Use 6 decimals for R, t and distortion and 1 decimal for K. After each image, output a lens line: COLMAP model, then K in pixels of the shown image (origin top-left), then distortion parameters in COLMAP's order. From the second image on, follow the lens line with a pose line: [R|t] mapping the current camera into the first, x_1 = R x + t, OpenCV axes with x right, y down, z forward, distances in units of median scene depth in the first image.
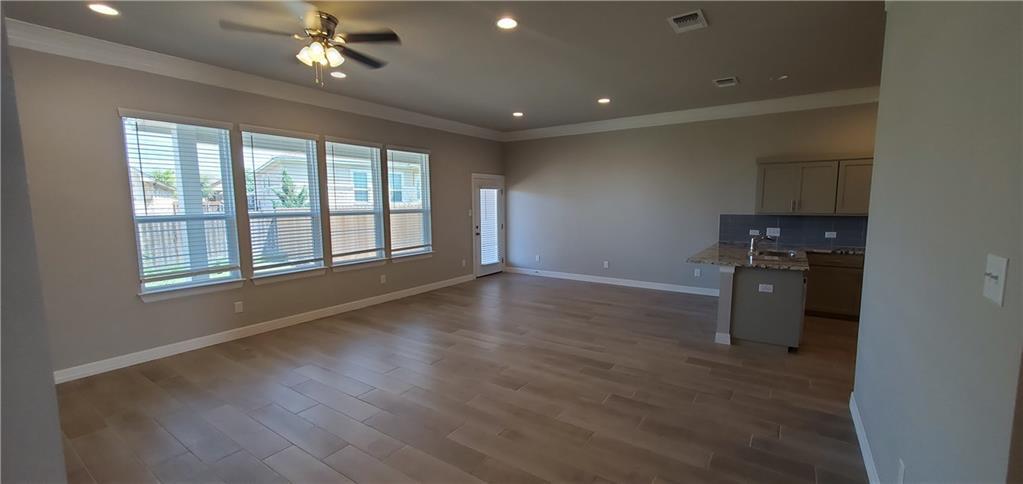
lens RADIAL K [[425.1, 0, 475.7], [0, 425.1, 247.7], [0, 0, 1]] dist [0.000027, 0.000012]
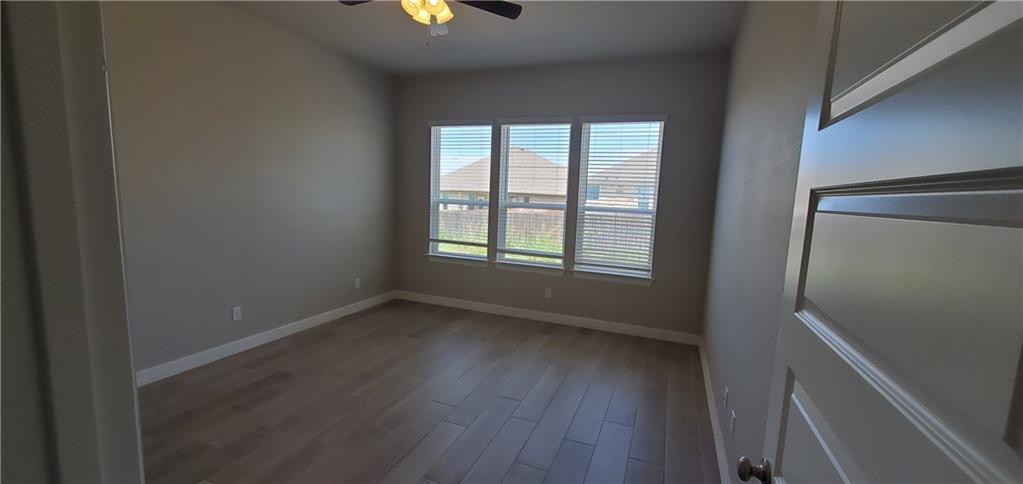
lens RADIAL K [[425.1, 0, 475.7], [0, 425.1, 247.7], [0, 0, 1]] dist [0.000027, 0.000012]
pose [[0.209230, 0.143900, -0.967220, 0.490373], [-0.145569, 0.982676, 0.114710, -0.076937], [0.966971, 0.116797, 0.226553, 0.674019]]
